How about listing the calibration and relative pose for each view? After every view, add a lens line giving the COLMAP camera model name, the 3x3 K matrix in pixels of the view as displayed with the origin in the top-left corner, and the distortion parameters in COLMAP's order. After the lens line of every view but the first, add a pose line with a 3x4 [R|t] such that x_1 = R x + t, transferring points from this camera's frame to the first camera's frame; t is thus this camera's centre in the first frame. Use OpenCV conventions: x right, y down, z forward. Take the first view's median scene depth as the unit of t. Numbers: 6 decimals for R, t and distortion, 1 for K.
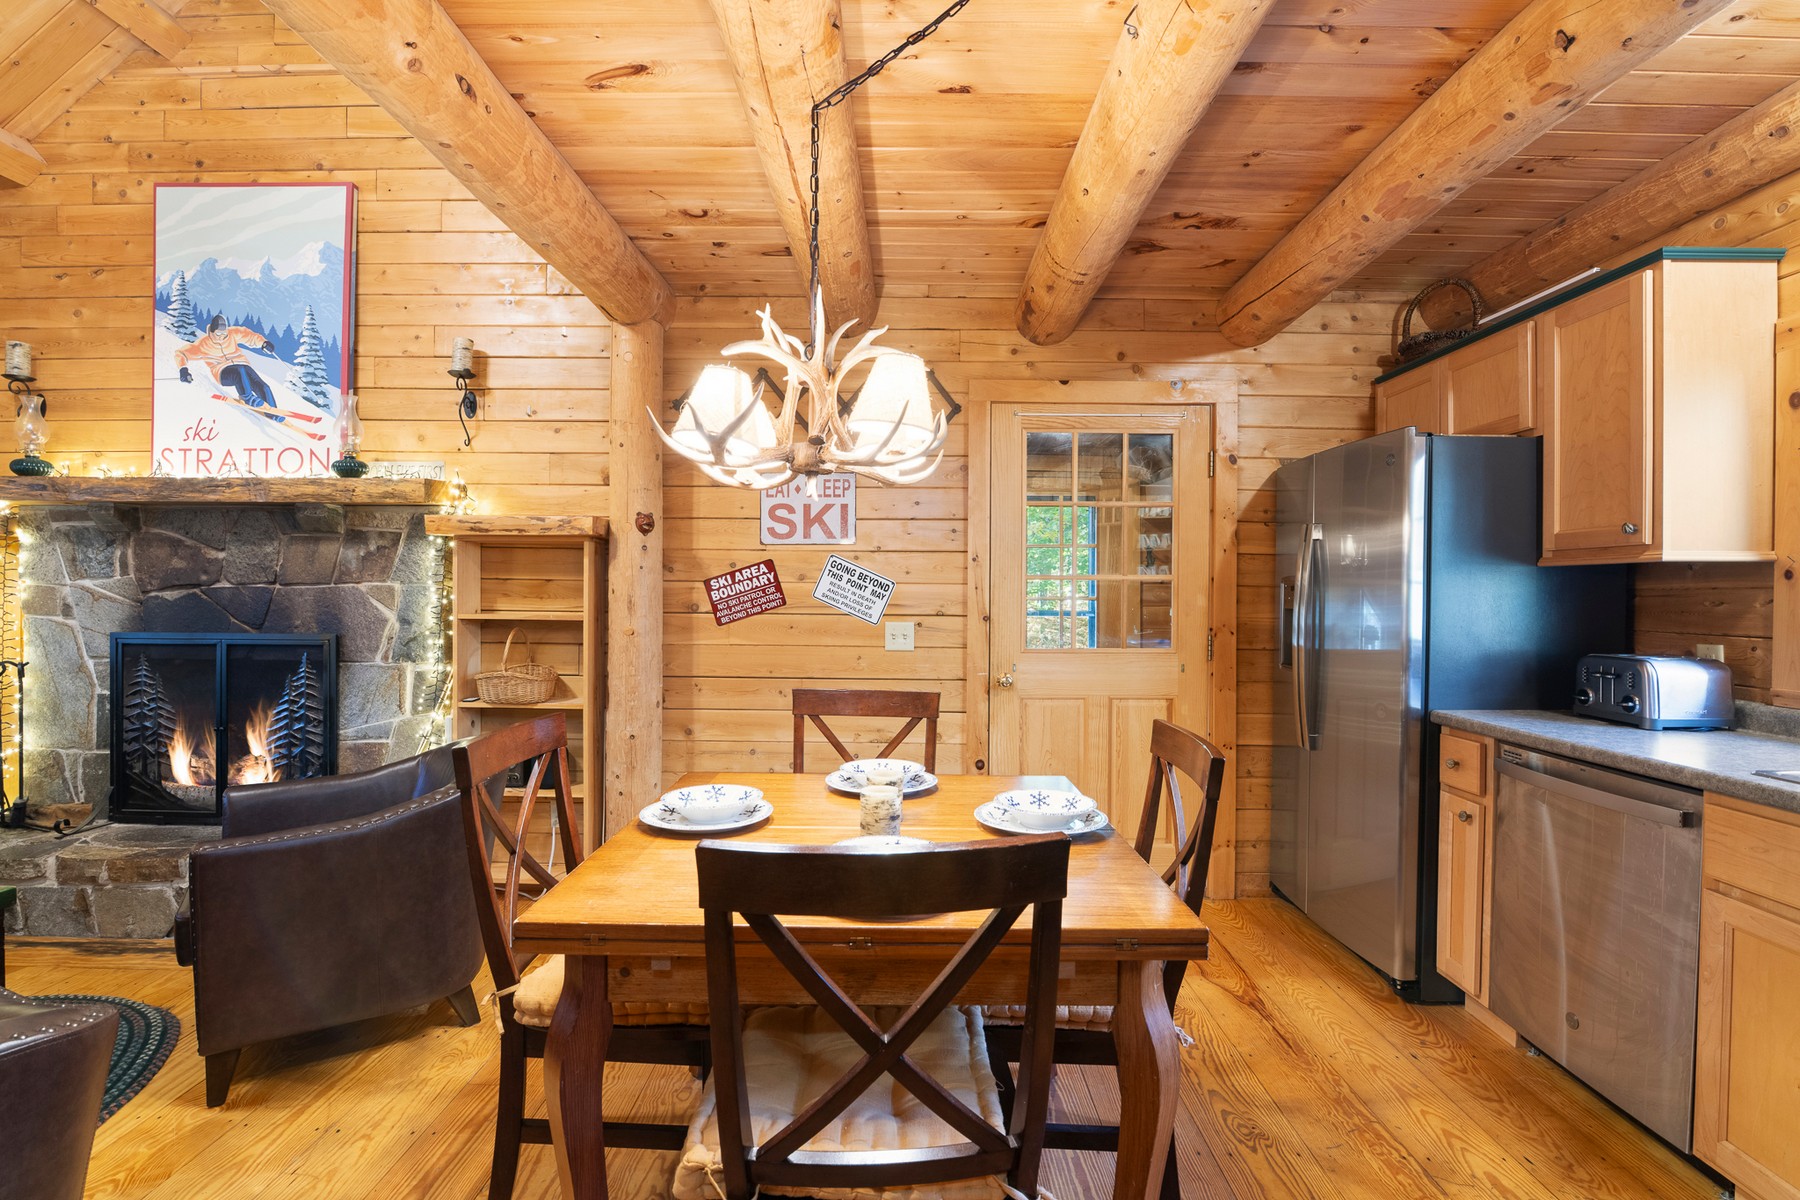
lens RADIAL K [[826.0, 0, 894.9], [0, 826.0, 598.5], [0, 0, 1]] dist [-0.022392, 0.002354]
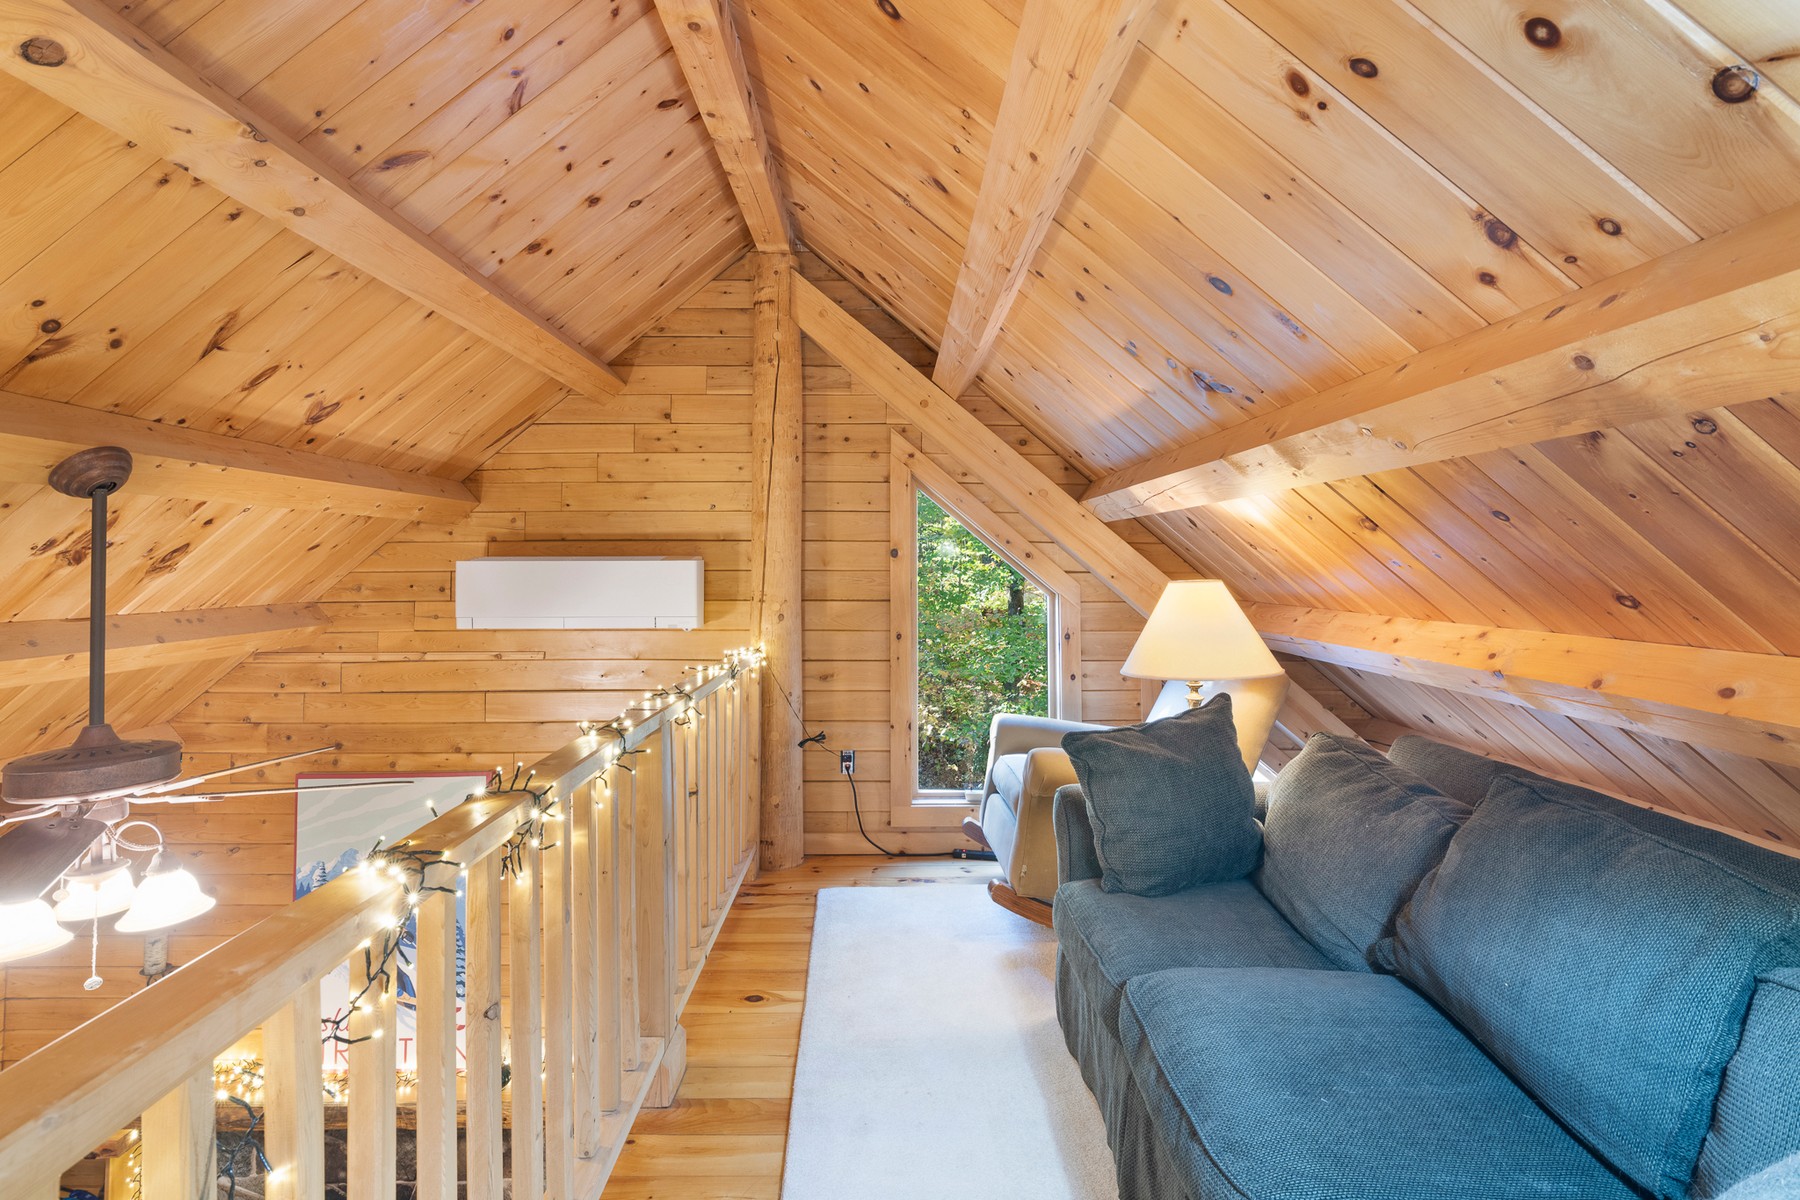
lens RADIAL K [[826.0, 0, 900.6], [0, 826.0, 514.2], [0, 0, 1]] dist [-0.022392, 0.002354]
pose [[0.999292, -0.007659, 0.036823, -0.179748], [0.010167, 0.997605, -0.068420, -0.766982], [-0.036211, 0.068746, 0.996977, -0.089338]]
